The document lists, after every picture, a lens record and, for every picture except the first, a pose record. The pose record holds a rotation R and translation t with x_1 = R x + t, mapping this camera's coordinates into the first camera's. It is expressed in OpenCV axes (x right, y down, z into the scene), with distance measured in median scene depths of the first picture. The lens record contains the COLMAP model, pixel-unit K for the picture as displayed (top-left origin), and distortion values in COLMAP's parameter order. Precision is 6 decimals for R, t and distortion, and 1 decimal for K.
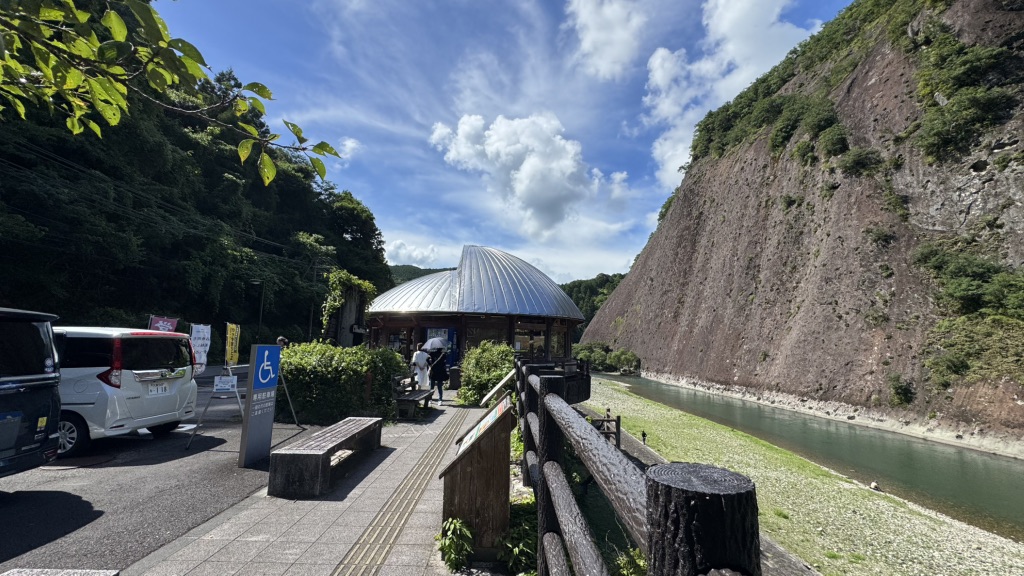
lens RADIAL K [[407.1, 0, 512.8], [0, 407.1, 288.5], [0, 0, 1]] dist [-0.001832, -0.000573]
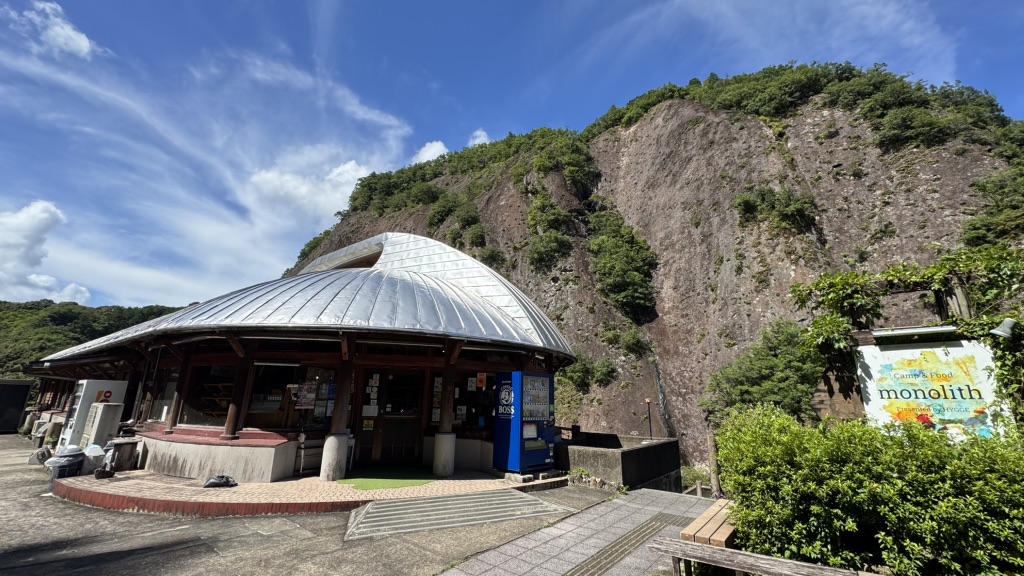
lens RADIAL K [[406.1, 0, 512.5], [0, 406.1, 288.1], [0, 0, 1]] dist [-0.001738, -0.000294]
pose [[0.607354, 0.203809, 0.767843, -0.130859], [-0.111363, 0.978830, -0.171725, 0.016173], [-0.786587, 0.018789, 0.617194, 0.134869]]
